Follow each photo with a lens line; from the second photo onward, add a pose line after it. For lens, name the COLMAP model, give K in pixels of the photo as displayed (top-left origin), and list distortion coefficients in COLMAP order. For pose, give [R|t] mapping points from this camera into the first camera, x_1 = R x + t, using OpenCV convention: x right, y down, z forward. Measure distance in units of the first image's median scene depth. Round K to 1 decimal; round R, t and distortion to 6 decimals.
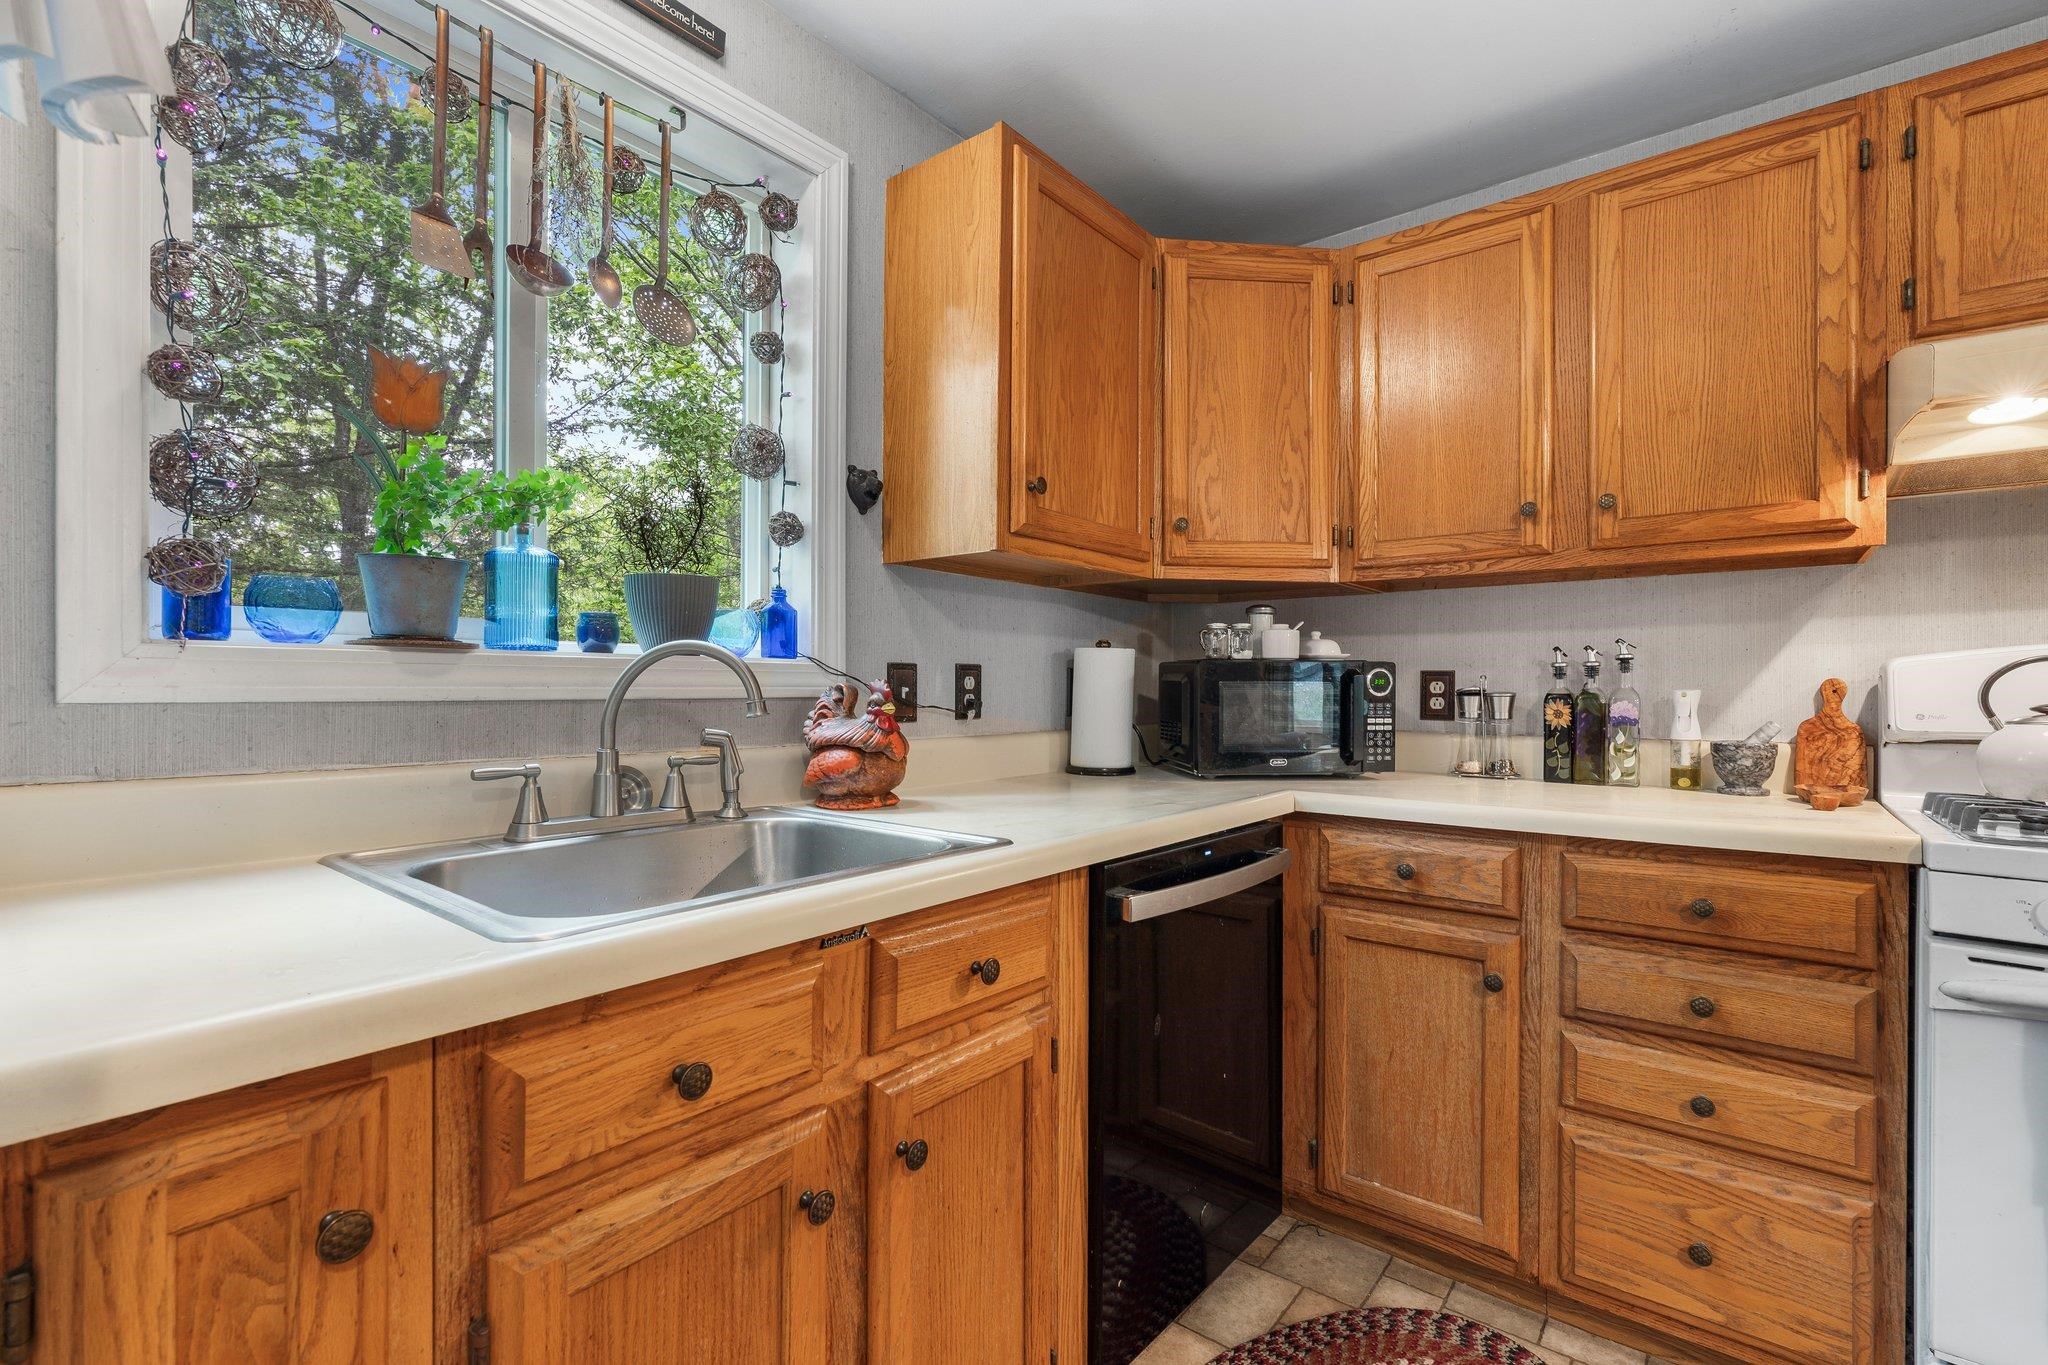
lens RADIAL K [[907.3, 0, 1027.6], [0, 907.3, 689.5], [0, 0, 1]] dist [-0.003786, -0.000254]
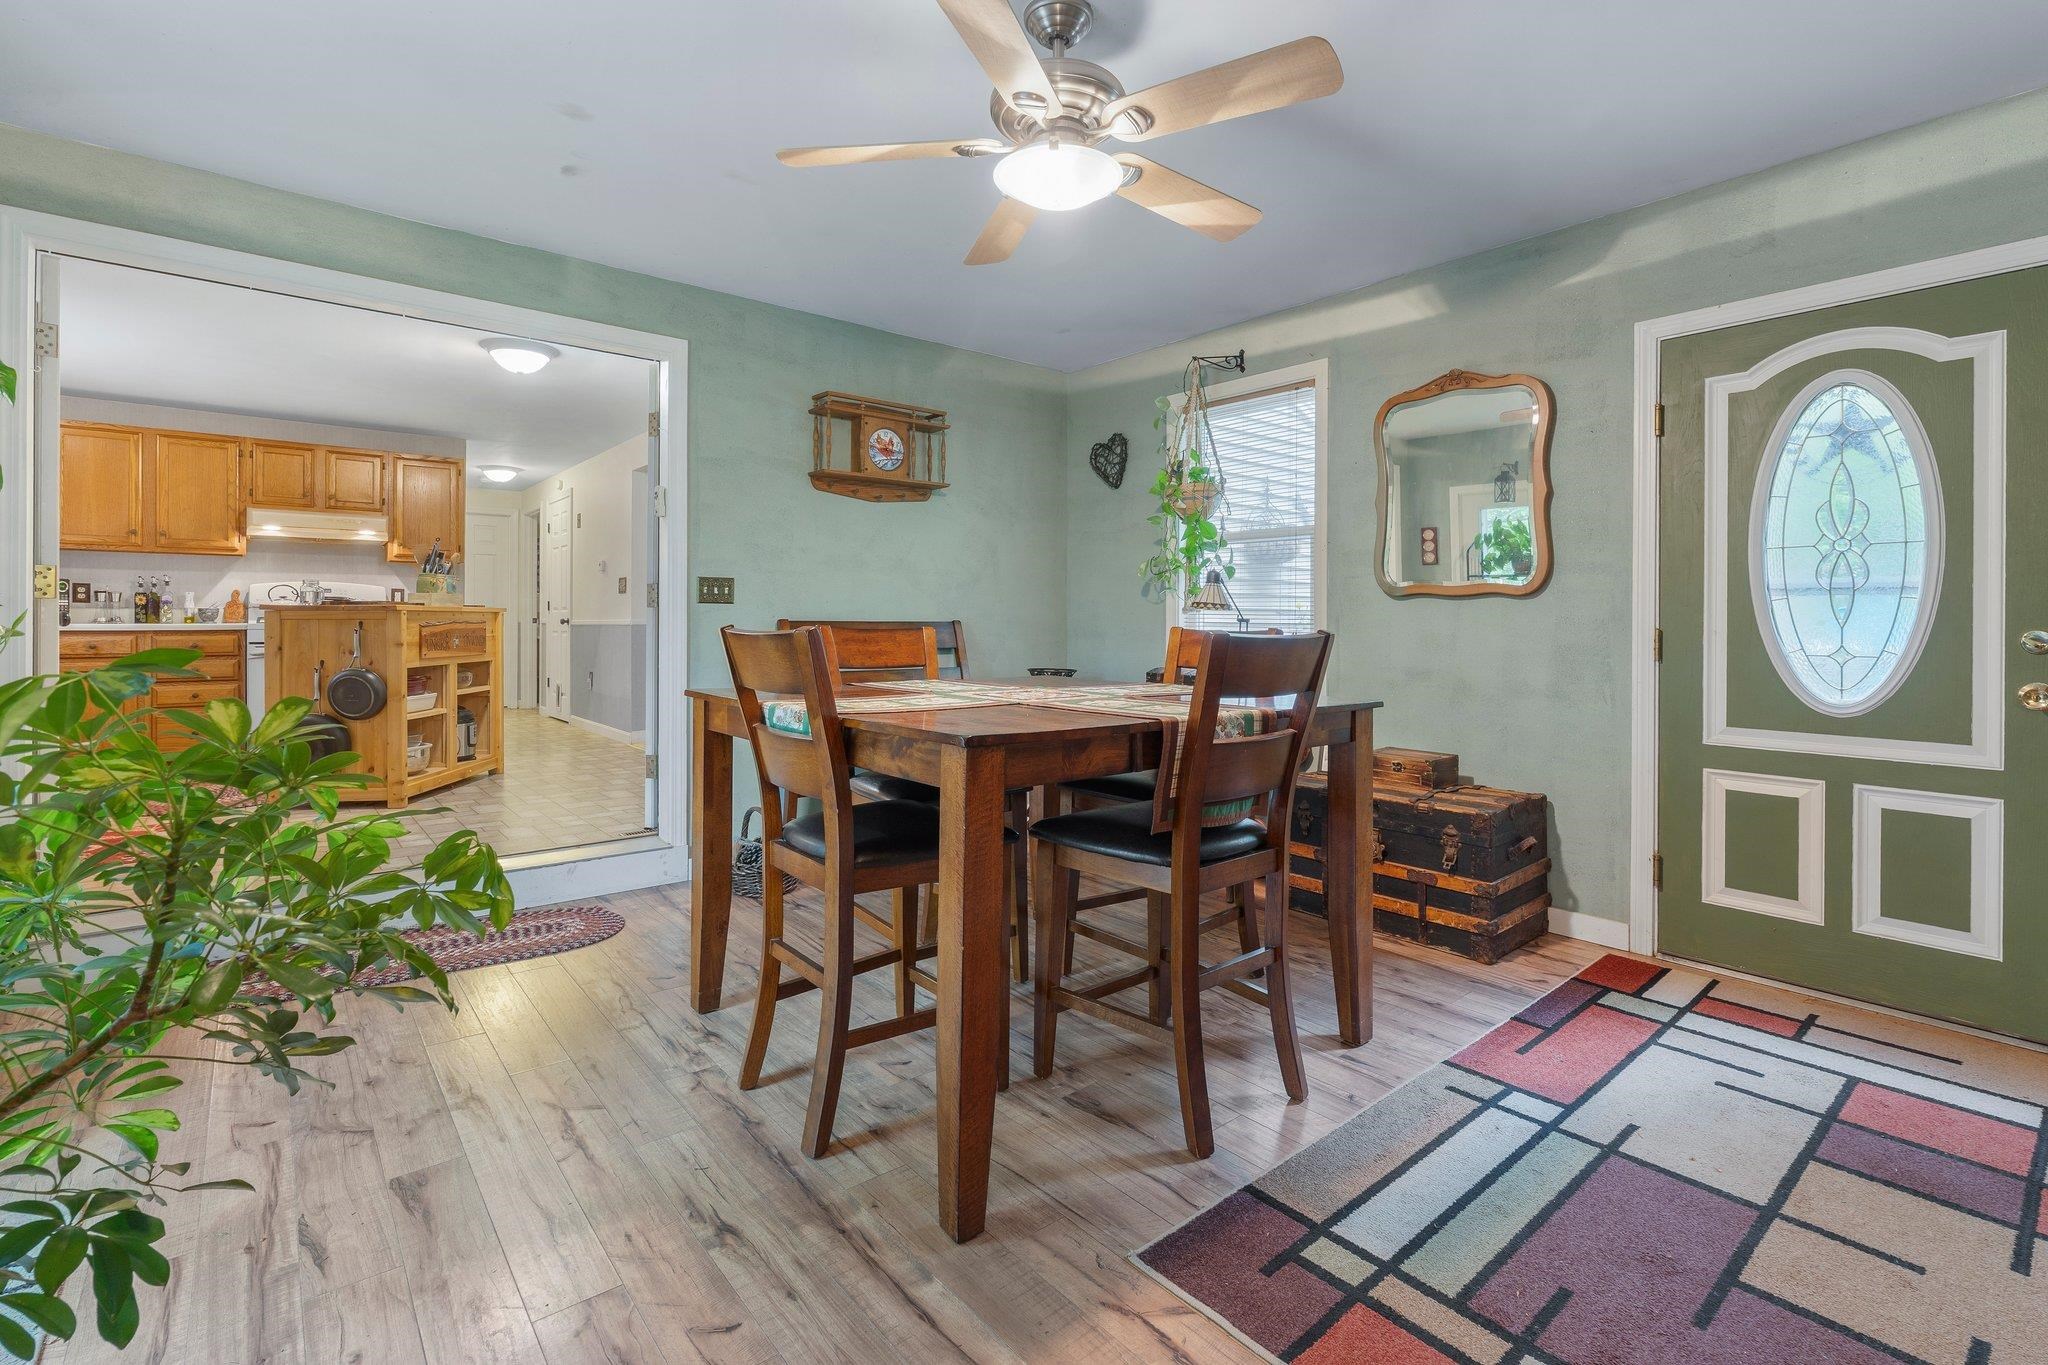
lens RADIAL K [[925.7, 0, 1032.1], [0, 925.7, 621.5], [0, 0, 1]] dist [-0.002104, 0.000034]
pose [[0.195435, -0.003506, 0.980710, -2.055614], [-0.000693, 0.999993, 0.003713, 0.098671], [-0.980716, -0.001406, 0.195431, -2.777436]]
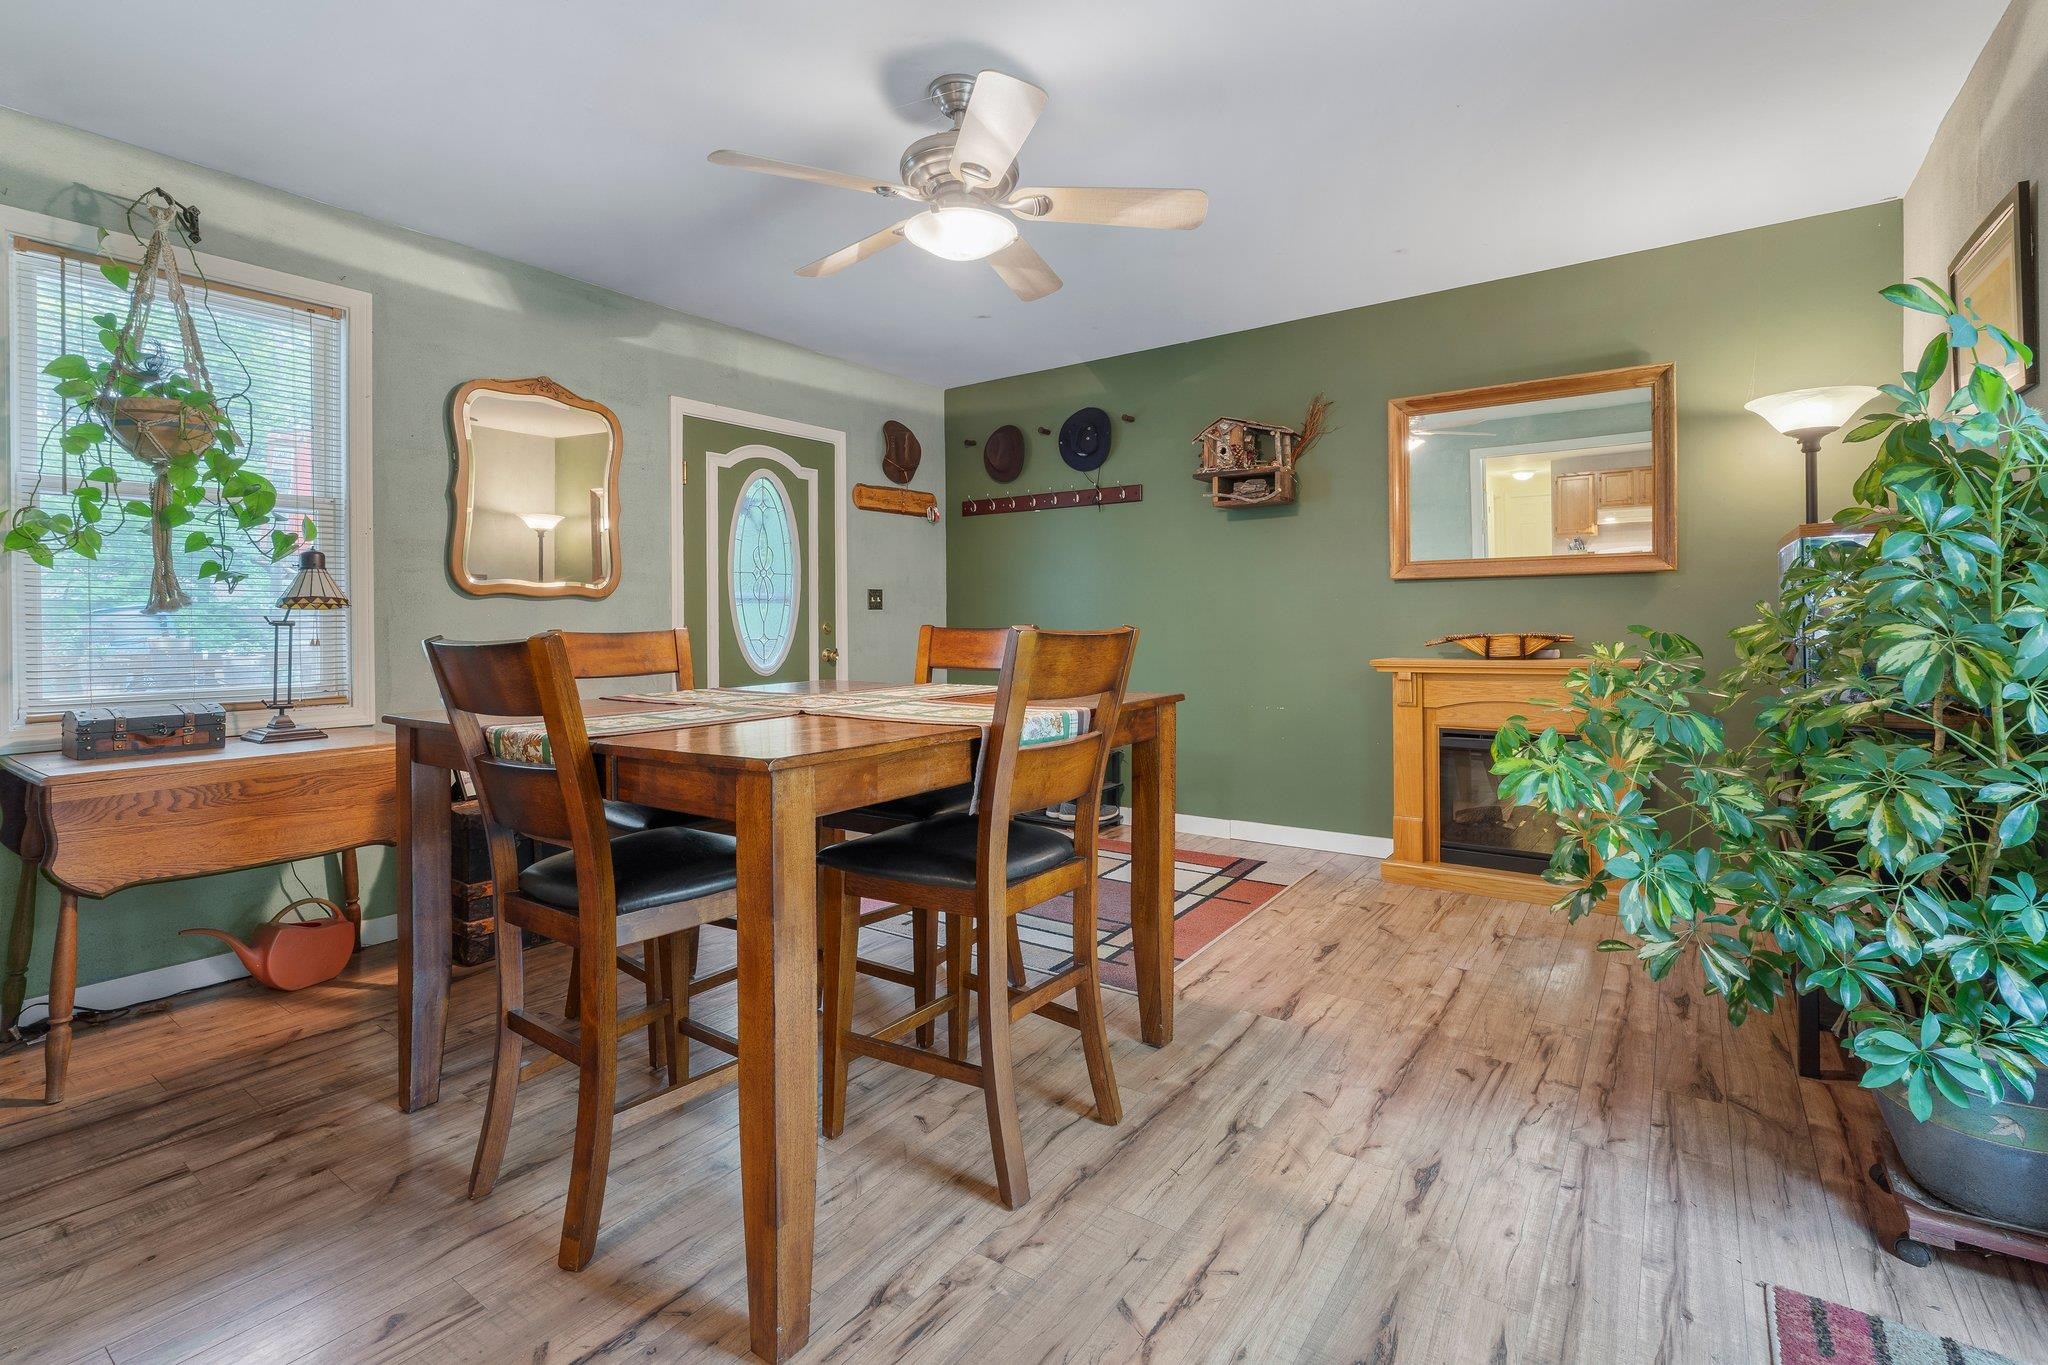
lens RADIAL K [[925.7, 0, 1032.1], [0, 925.7, 621.5], [0, 0, 1]] dist [-0.002104, 0.000034]
pose [[-0.998215, 0.008464, -0.059120, -0.802644], [0.008082, 0.999945, 0.006705, 0.099054], [0.059173, 0.006215, -0.998228, -1.072073]]
